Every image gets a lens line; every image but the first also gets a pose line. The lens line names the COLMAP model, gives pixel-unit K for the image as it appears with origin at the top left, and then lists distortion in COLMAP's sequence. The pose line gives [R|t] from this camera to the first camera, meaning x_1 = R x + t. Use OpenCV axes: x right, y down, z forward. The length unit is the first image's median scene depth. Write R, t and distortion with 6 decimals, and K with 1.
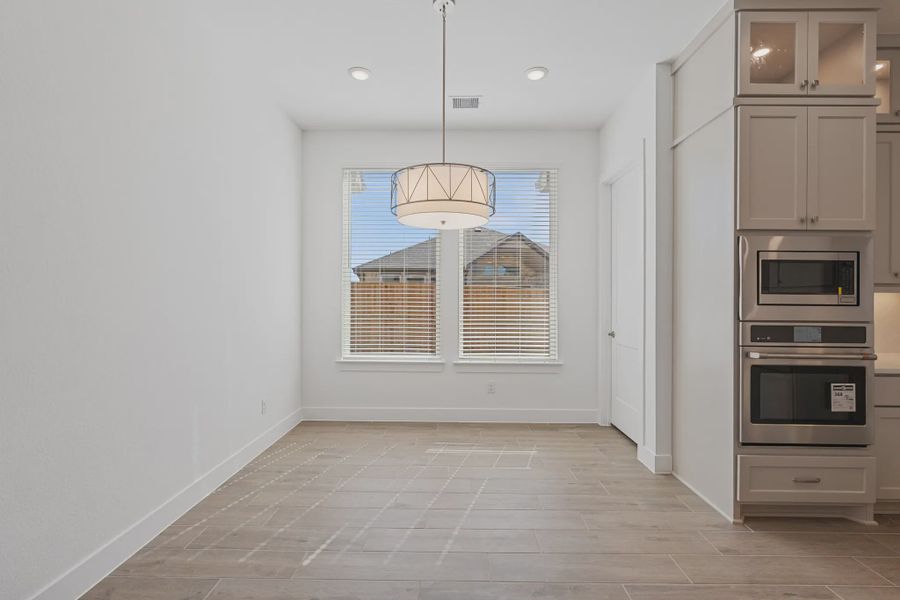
lens RADIAL K [[402.4, 0, 450.0], [0, 402.4, 300.0], [0, 0, 1]] dist [-0.002044, -0.000740]
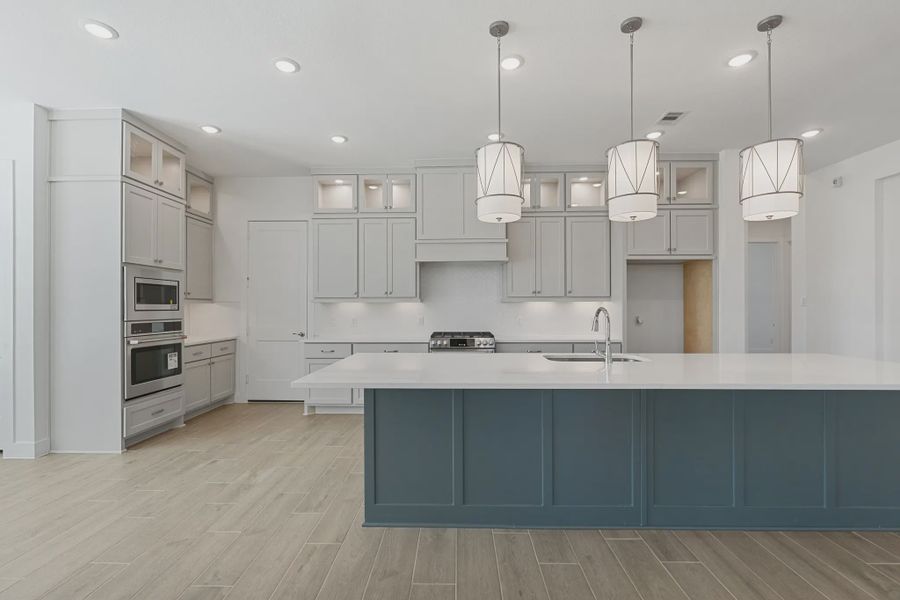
lens RADIAL K [[402.4, 0, 450.0], [0, 402.4, 300.0], [0, 0, 1]] dist [-0.002044, -0.000740]
pose [[0.013157, 0.010083, 0.999863, -0.820332], [0.003602, 0.999942, -0.010132, -0.009744], [-0.999907, 0.003735, 0.013120, -0.278972]]
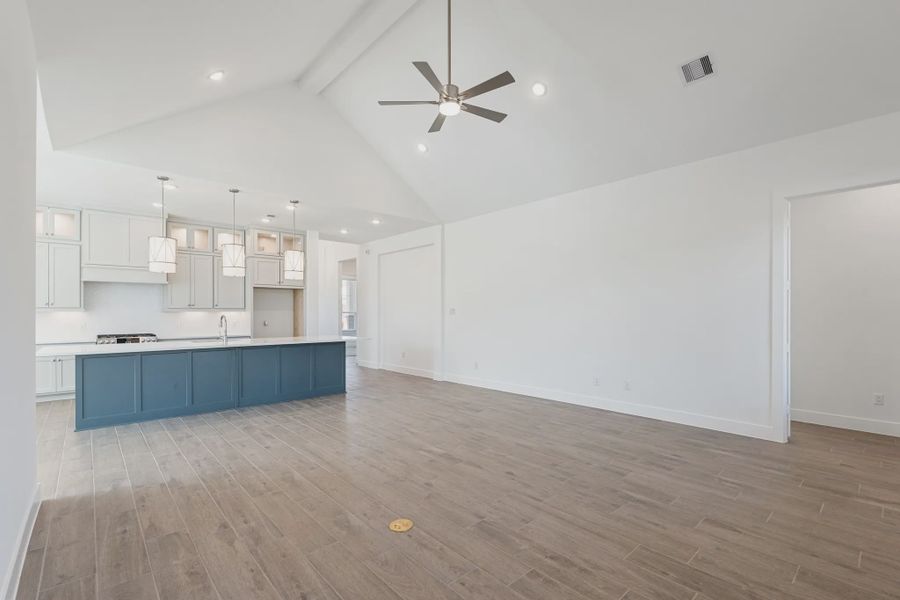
lens RADIAL K [[404.1, 0, 450.4], [0, 404.1, 311.8], [0, 0, 1]] dist [-0.000104, -0.000190]
pose [[-0.674819, -0.001163, 0.737983, -3.065653], [-0.000135, 0.999999, 0.001452, -0.031178], [-0.737984, 0.000880, -0.674818, 0.015074]]
